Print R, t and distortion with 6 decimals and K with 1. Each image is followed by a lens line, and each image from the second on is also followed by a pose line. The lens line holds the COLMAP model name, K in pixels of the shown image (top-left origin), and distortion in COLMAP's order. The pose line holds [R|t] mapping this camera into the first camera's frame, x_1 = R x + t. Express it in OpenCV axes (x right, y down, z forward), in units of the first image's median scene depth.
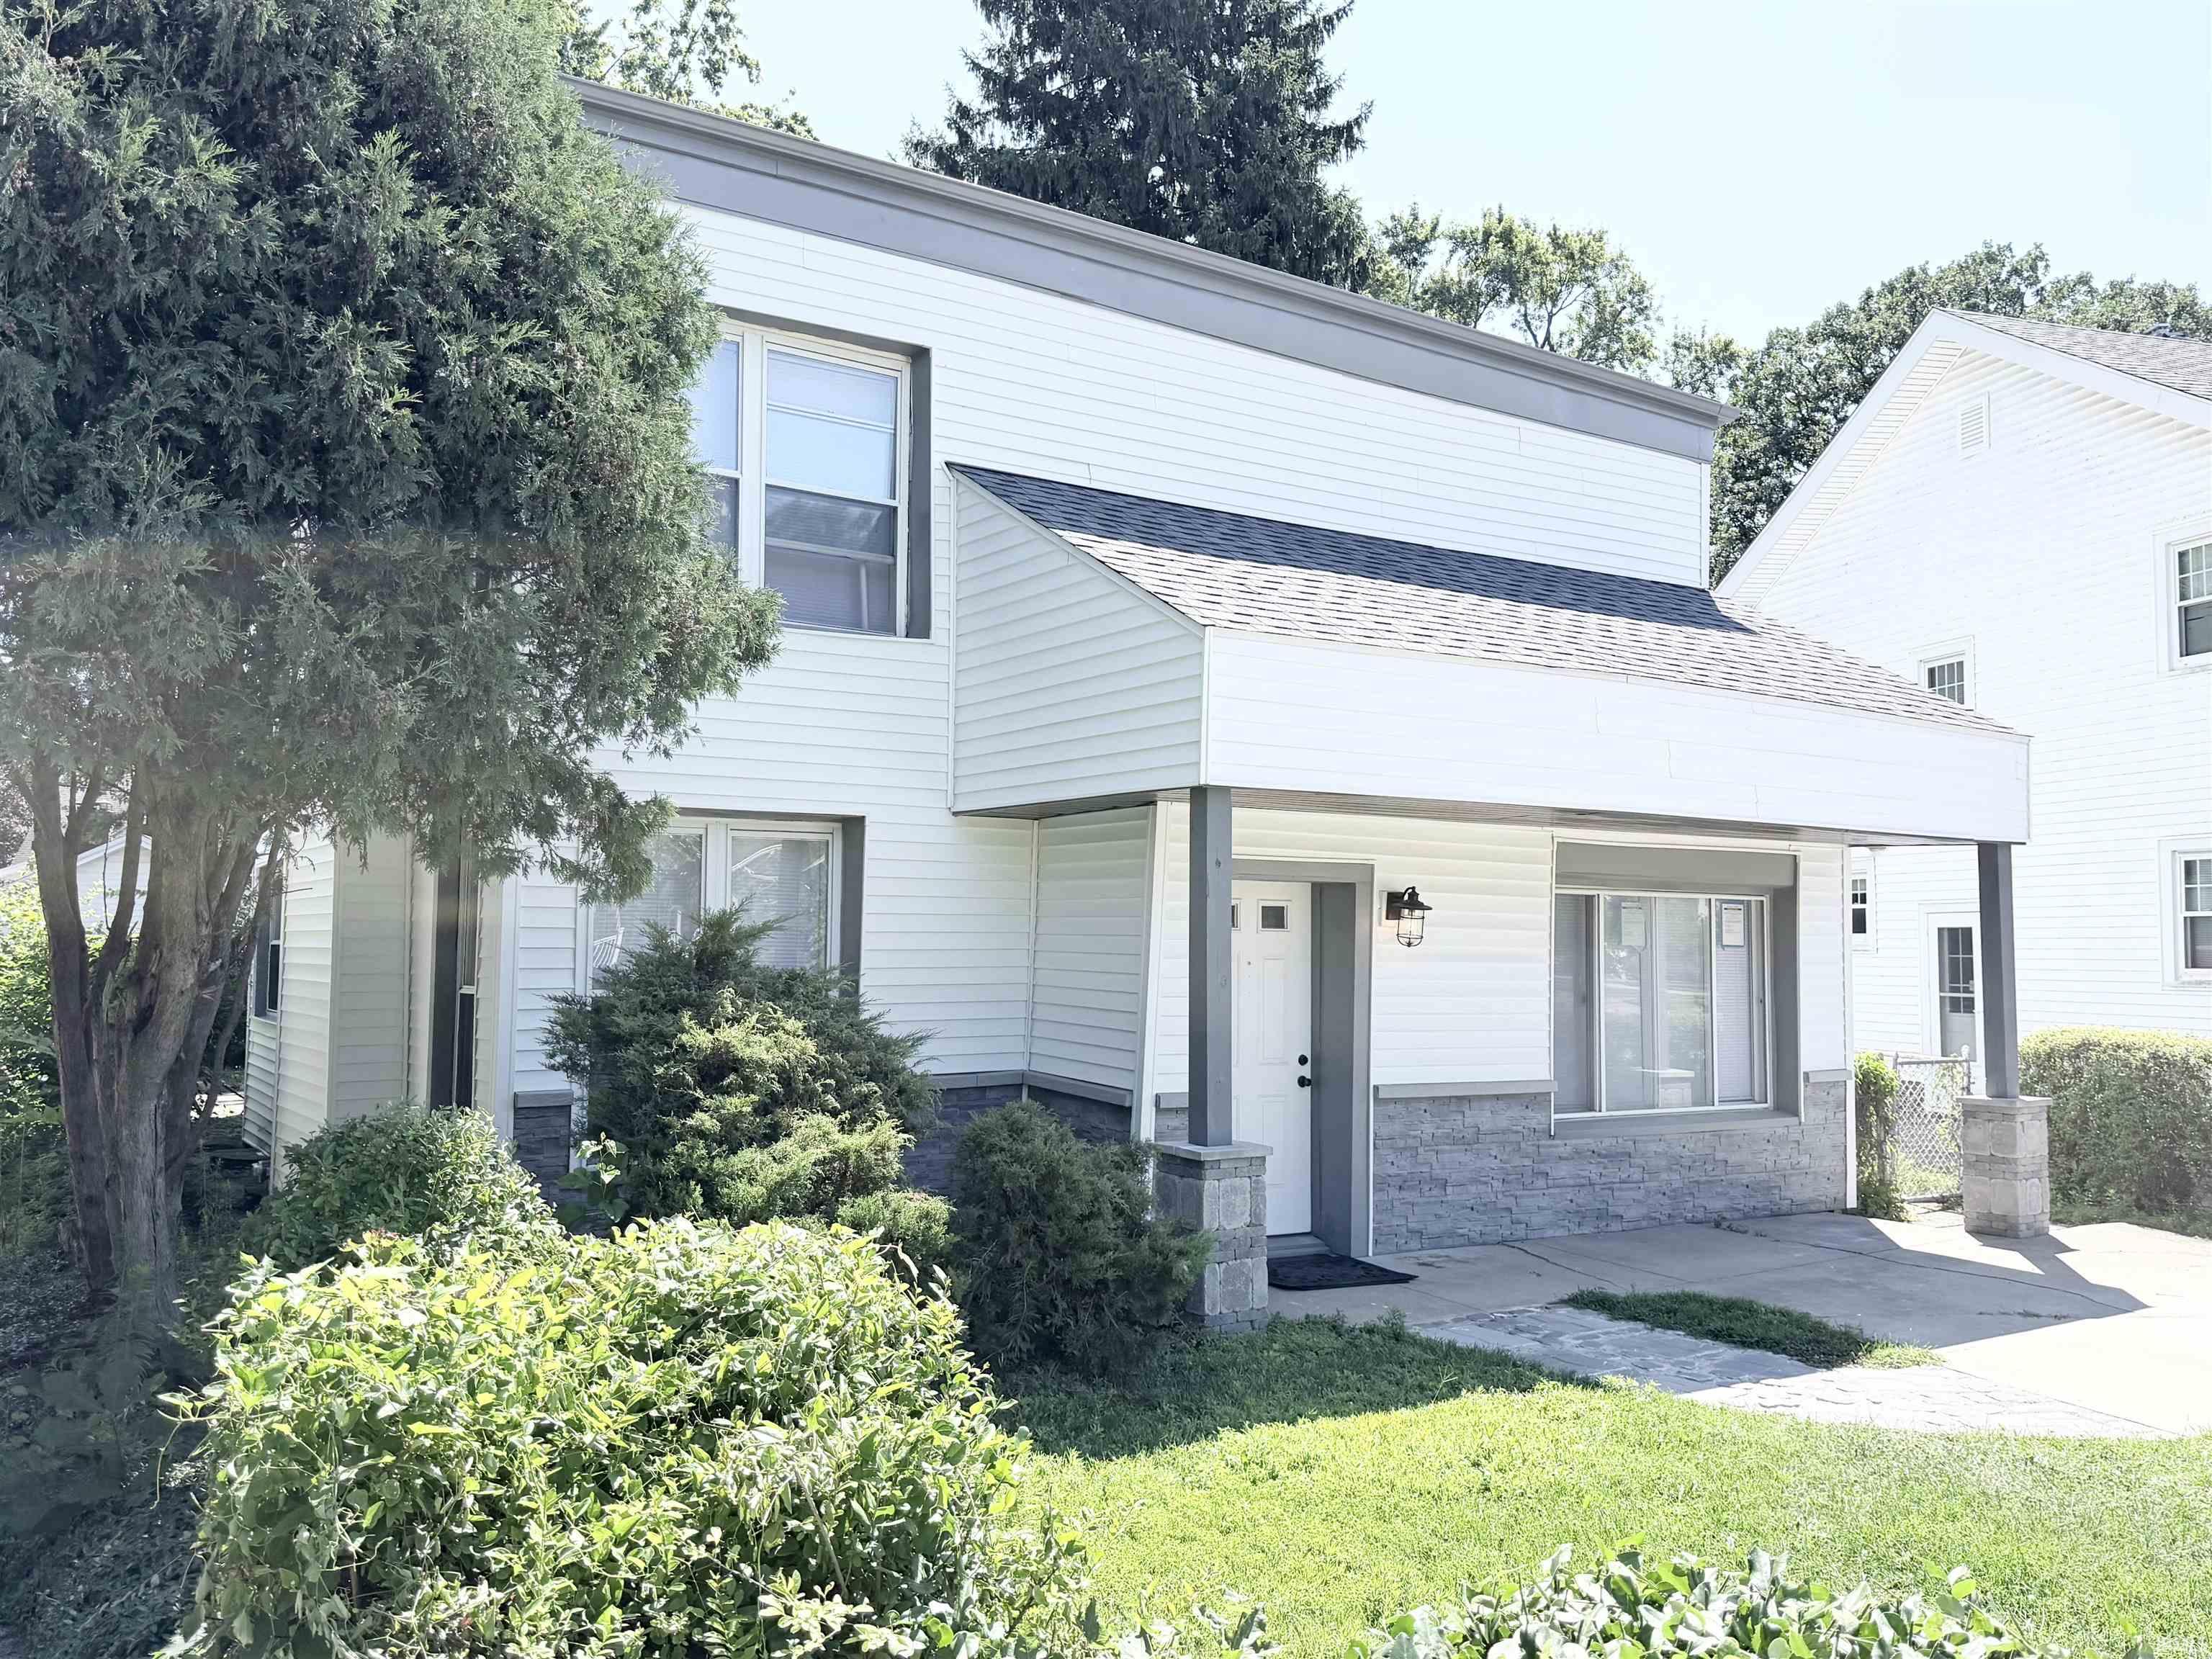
lens RADIAL K [[1781.2, 0, 1106.0], [0, 1781.2, 829.5], [0, 0, 1]] dist [0.035994, -0.060865]
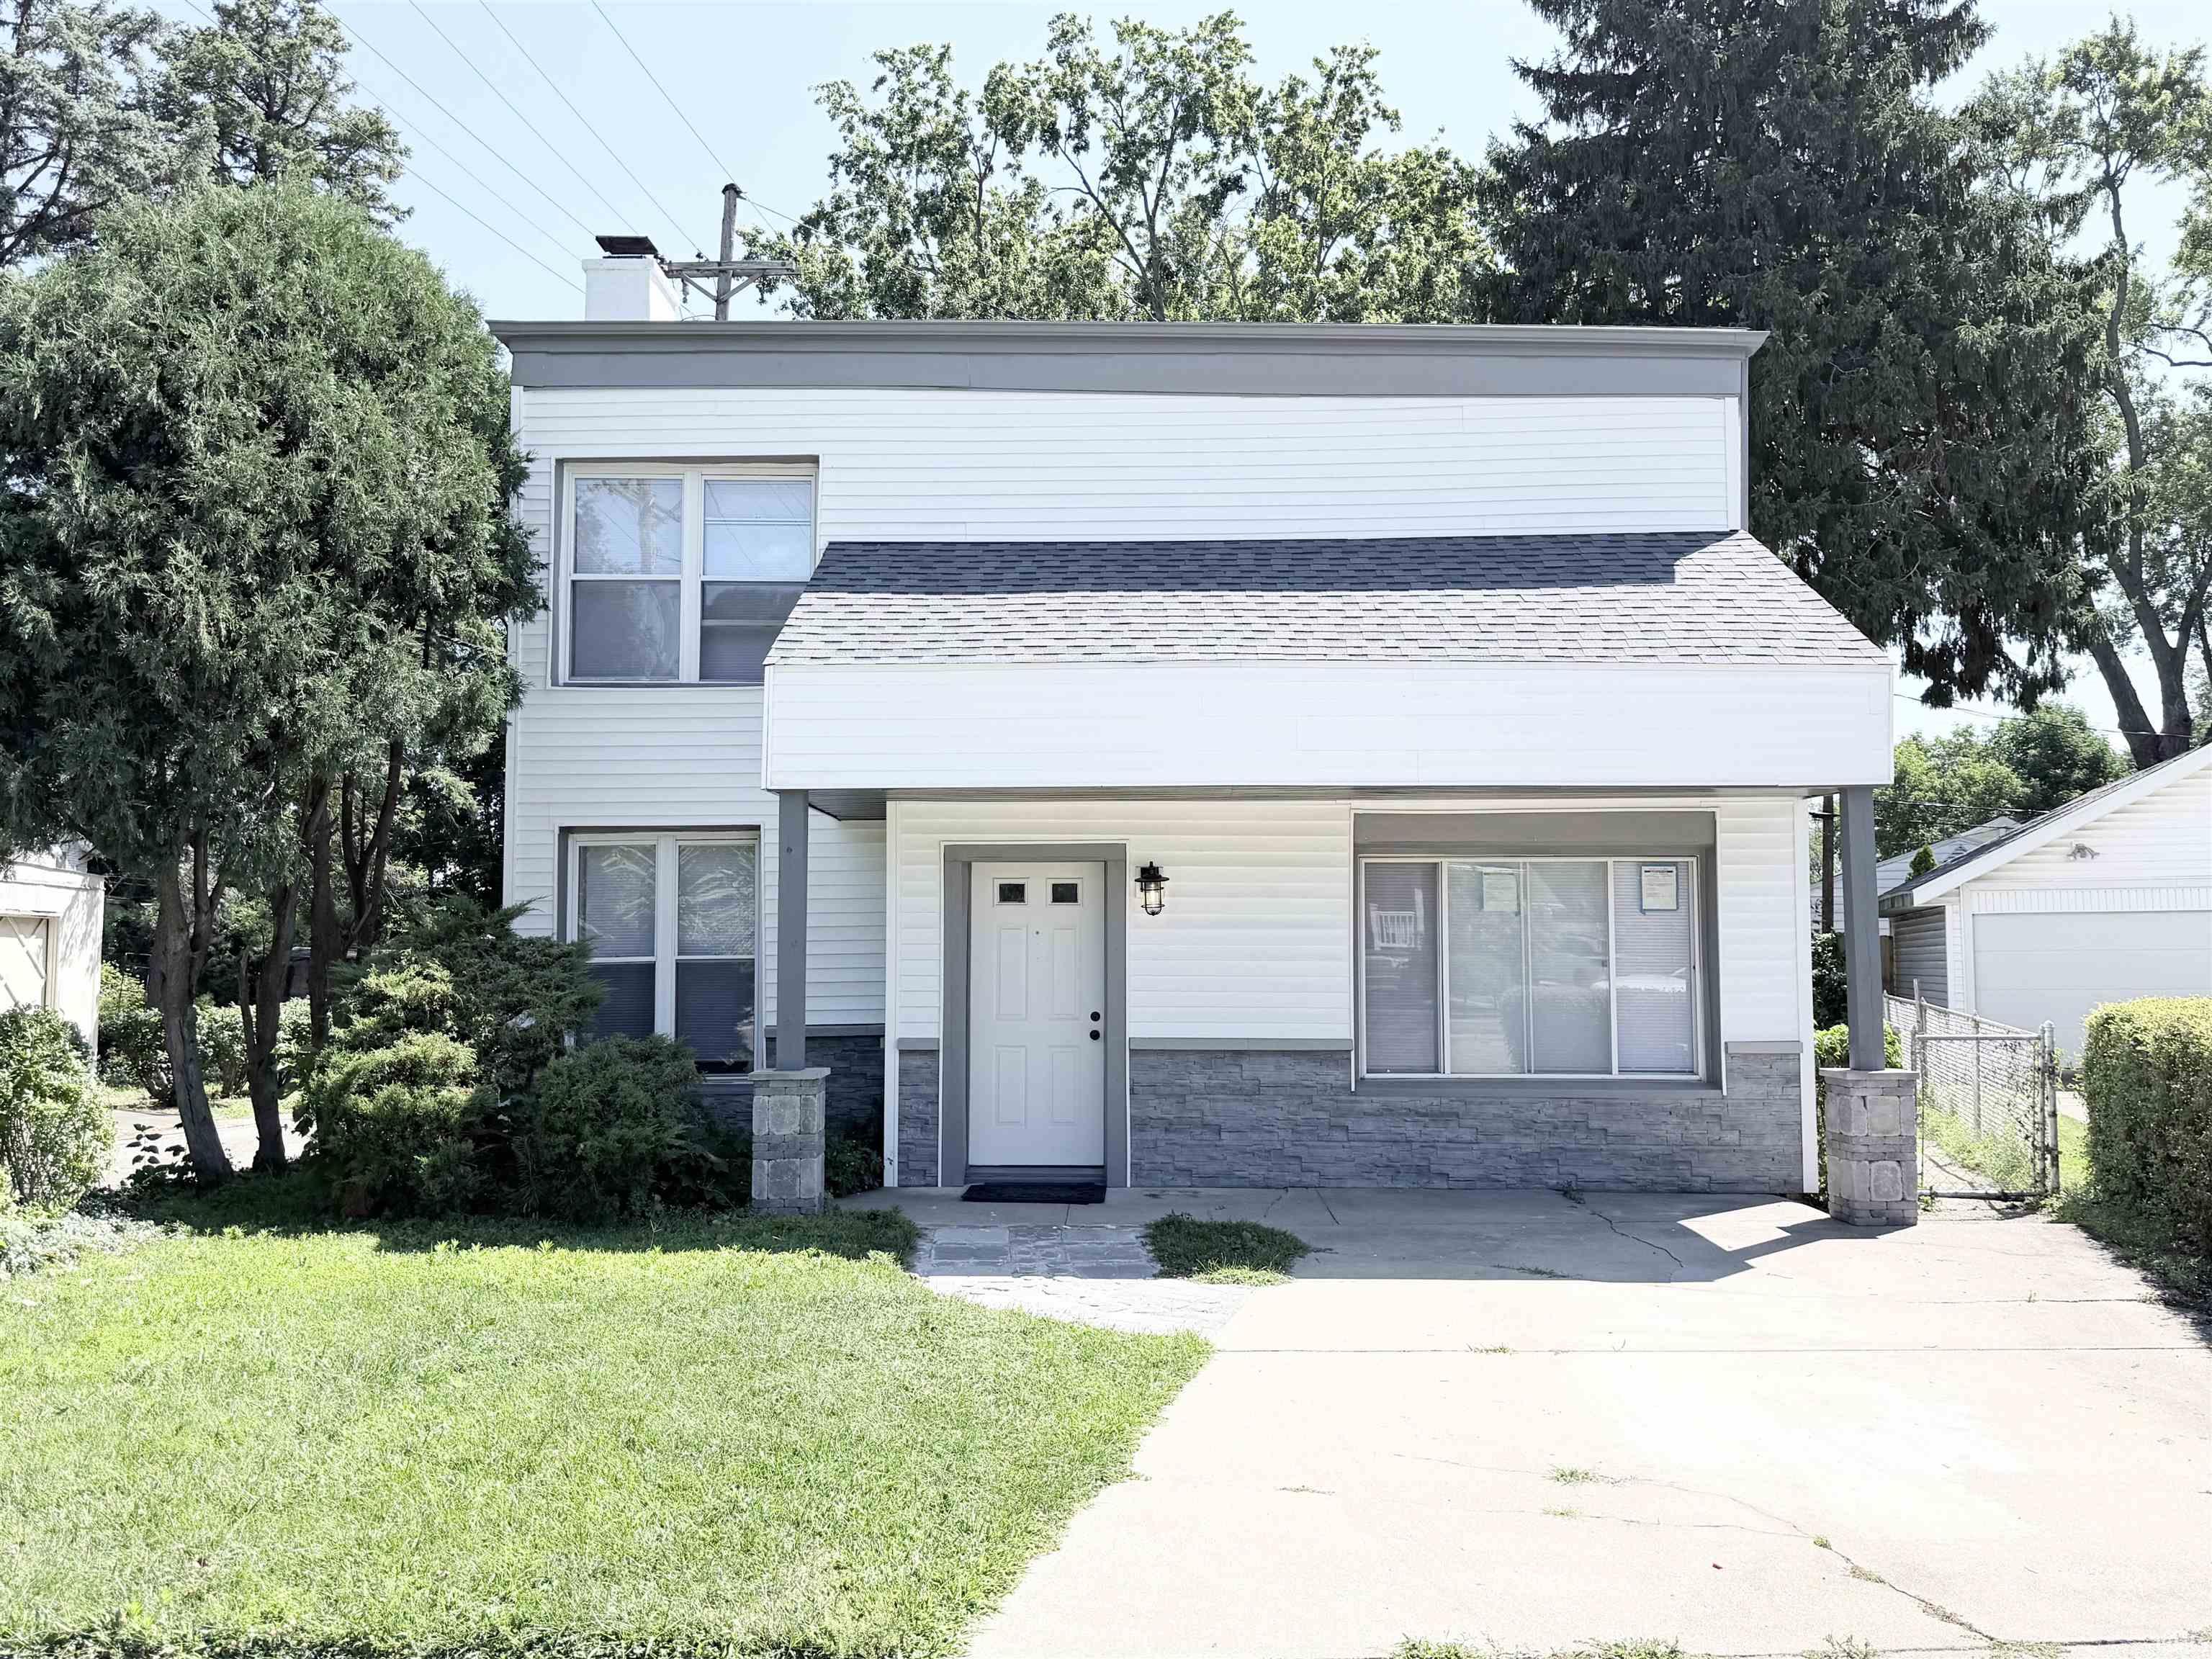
lens RADIAL K [[1781.2, 0, 1106.0], [0, 1781.2, 829.5], [0, 0, 1]] dist [0.035994, -0.060865]
pose [[0.841353, -0.050282, -0.538142, 0.709585], [0.047008, 0.998698, -0.019821, 0.030675], [0.538438, -0.008620, 0.842621, 0.033813]]
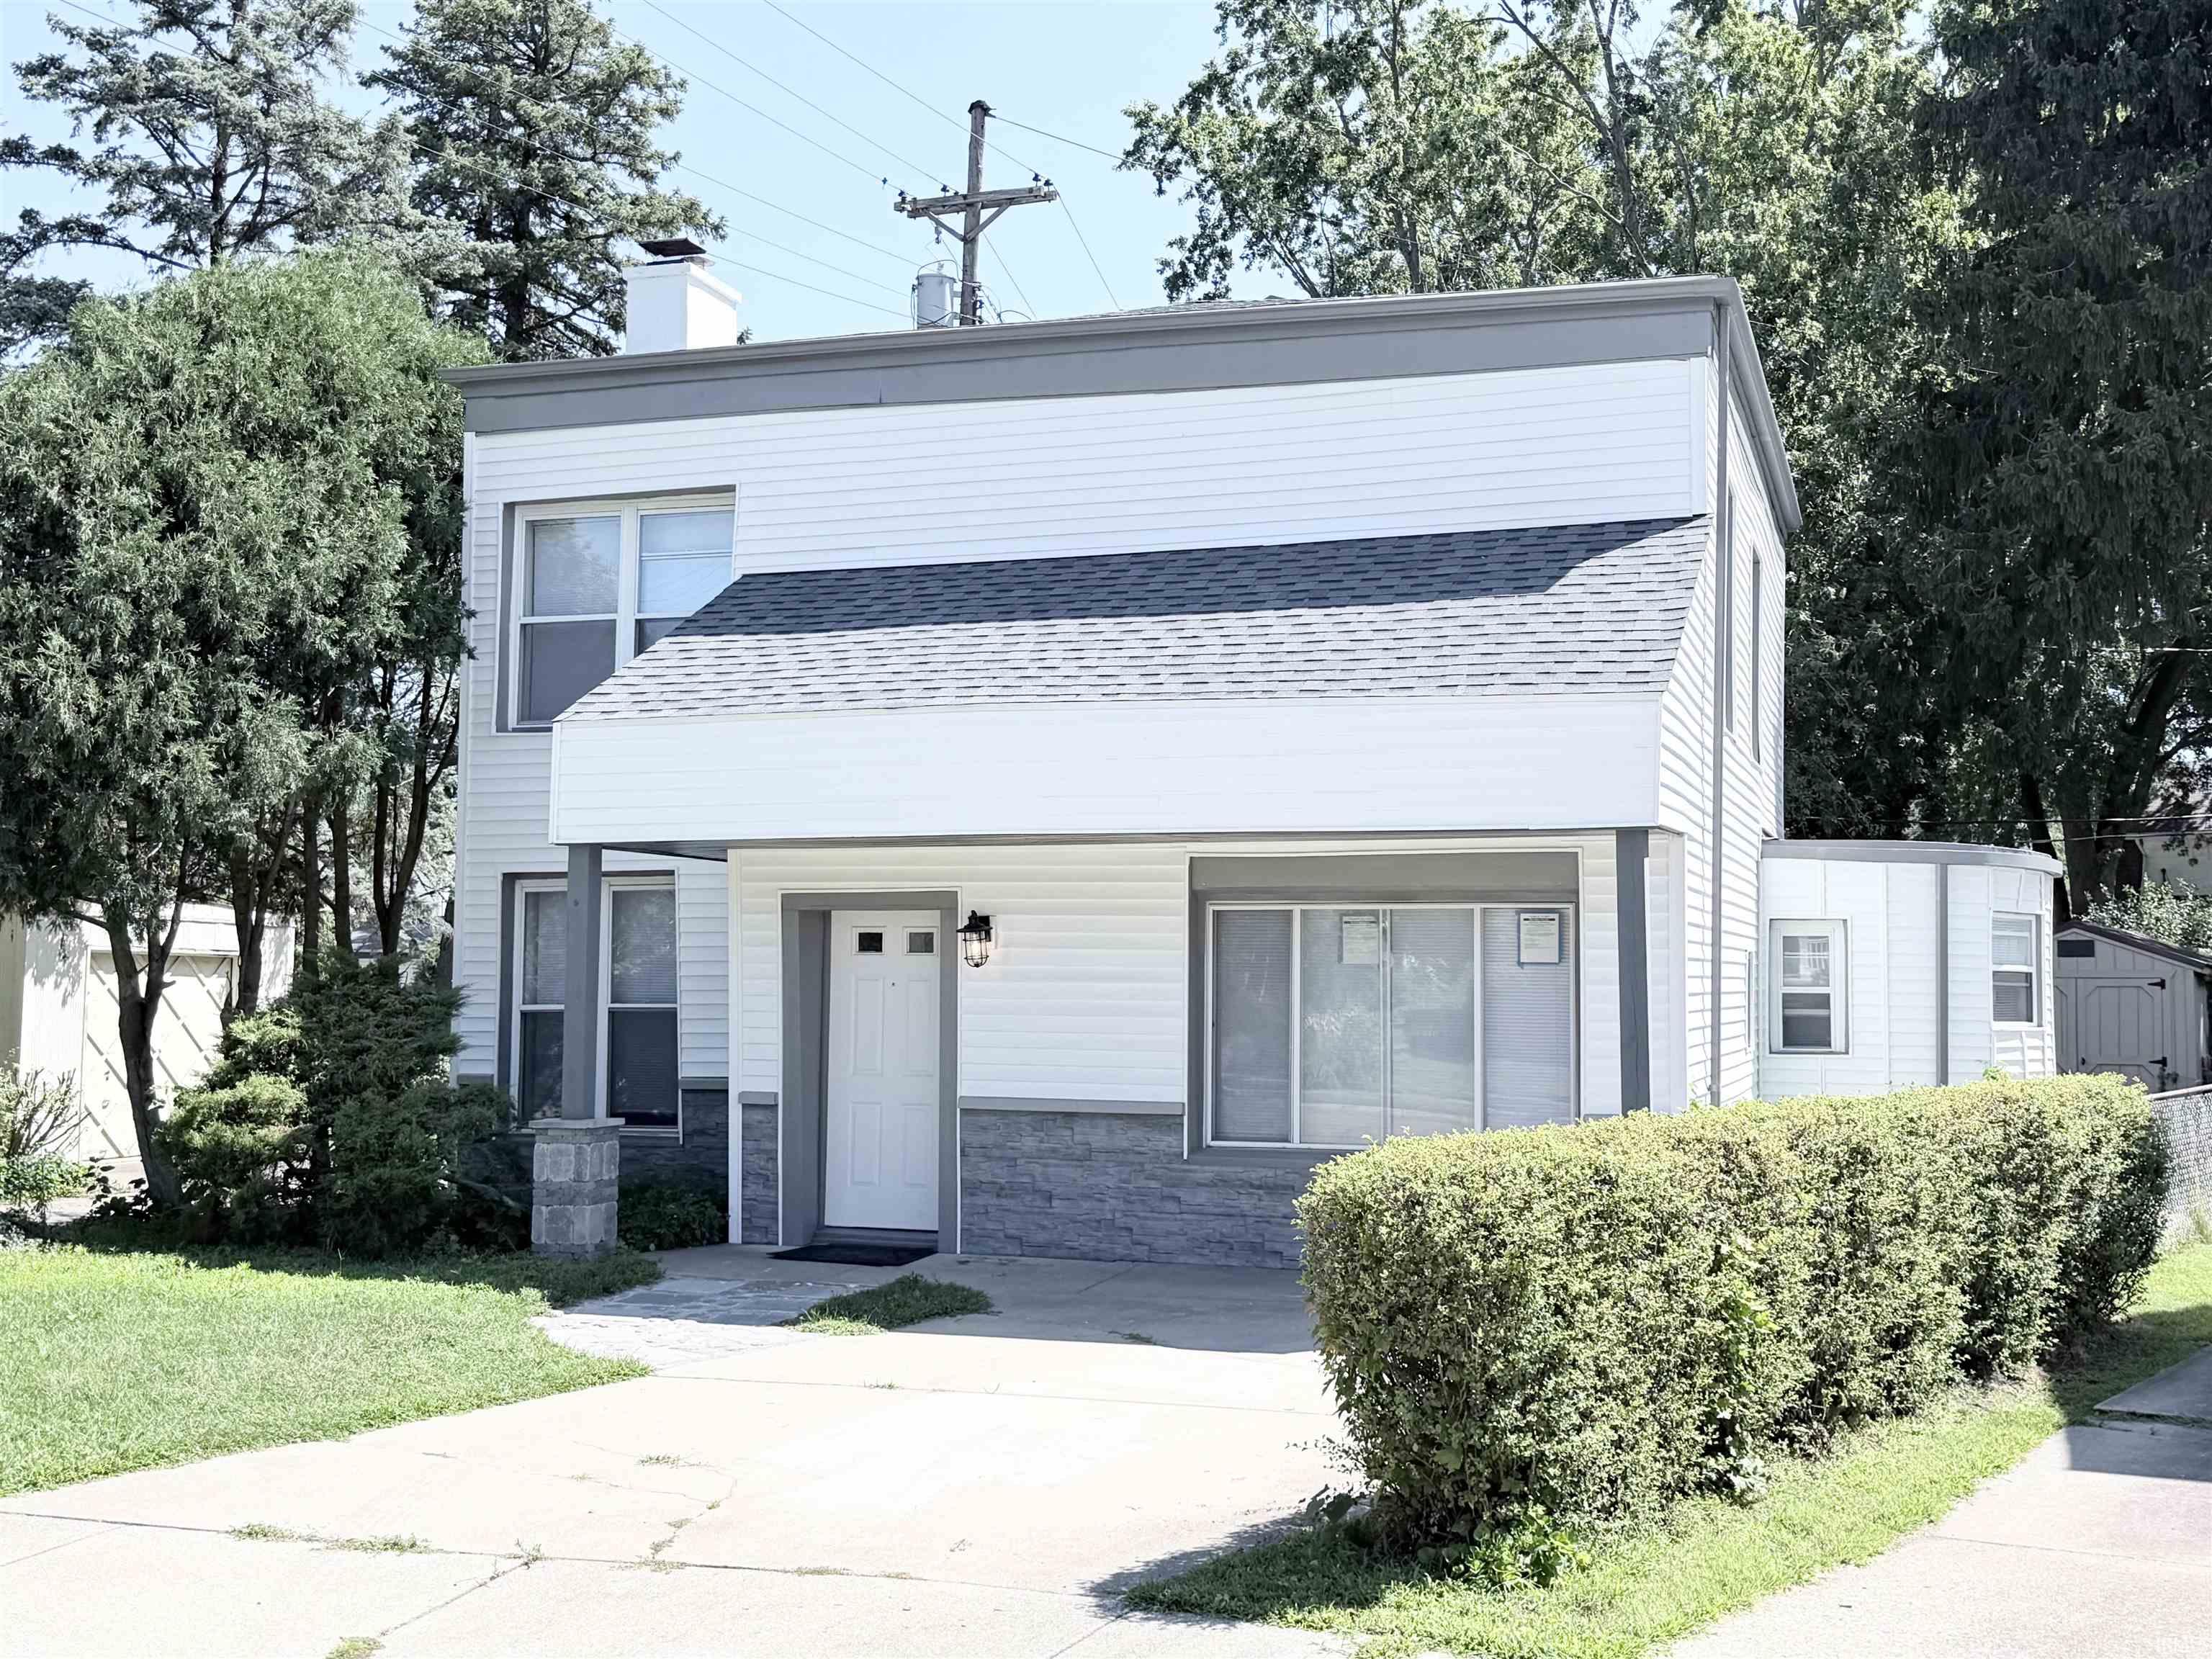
lens RADIAL K [[2416.0, 0, 1106.0], [0, 2416.0, 829.5], [0, 0, 1]] dist [0.016001, -0.001167]
pose [[0.631271, -0.058999, -0.773315, 1.262838], [0.051924, 0.998080, -0.033761, 0.034256], [0.773822, -0.018841, 0.633122, 0.138380]]
